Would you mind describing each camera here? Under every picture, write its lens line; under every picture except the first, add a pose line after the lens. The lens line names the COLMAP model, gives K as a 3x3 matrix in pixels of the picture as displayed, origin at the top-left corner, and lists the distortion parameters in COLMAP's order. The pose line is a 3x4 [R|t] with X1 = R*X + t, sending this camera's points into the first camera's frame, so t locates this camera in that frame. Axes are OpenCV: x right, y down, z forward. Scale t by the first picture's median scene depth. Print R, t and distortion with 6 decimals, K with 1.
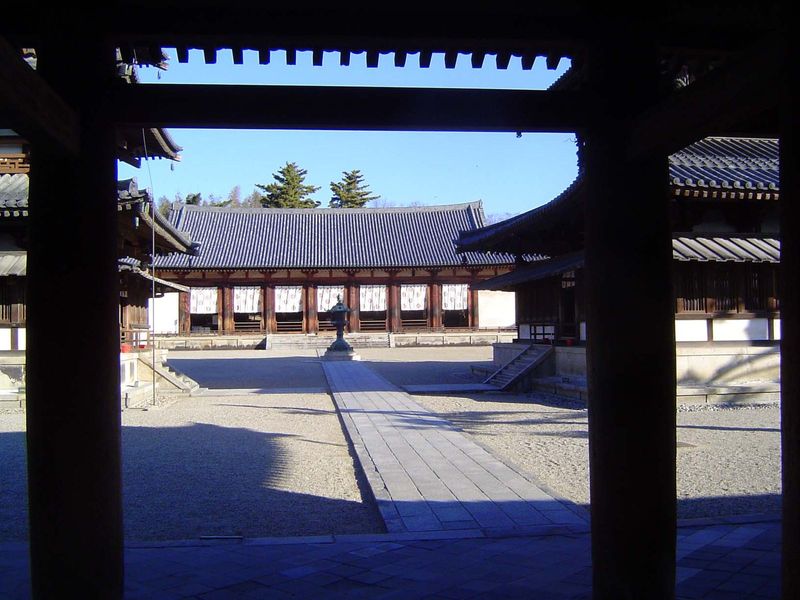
lens RADIAL K [[832.1, 0, 400.0], [0, 832.1, 300.0], [0, 0, 1]] dist [-0.080300, -0.006696]
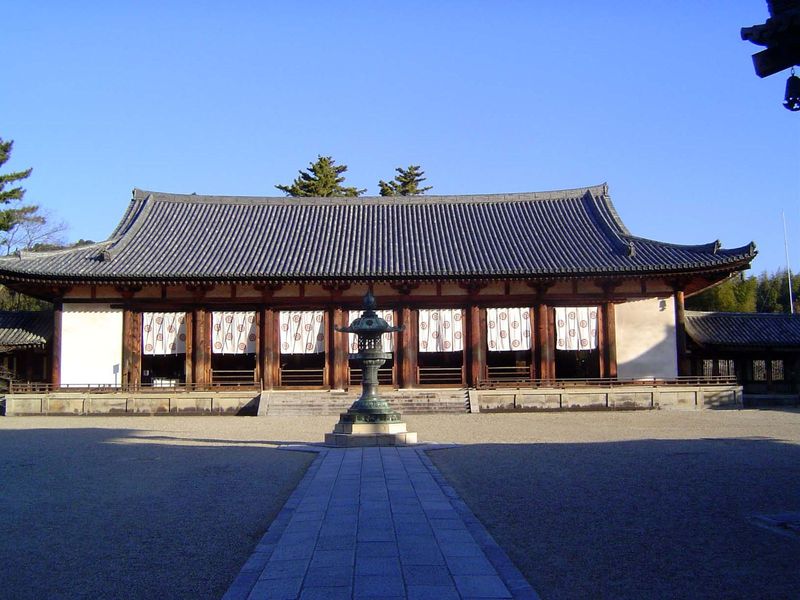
lens RADIAL K [[832.1, 0, 400.0], [0, 832.1, 300.0], [0, 0, 1]] dist [-0.080300, -0.006696]
pose [[0.997238, -0.005559, -0.074067, -0.017213], [-0.000039, 0.997156, -0.075365, 0.021550], [0.074275, 0.075160, 0.994401, 0.403020]]
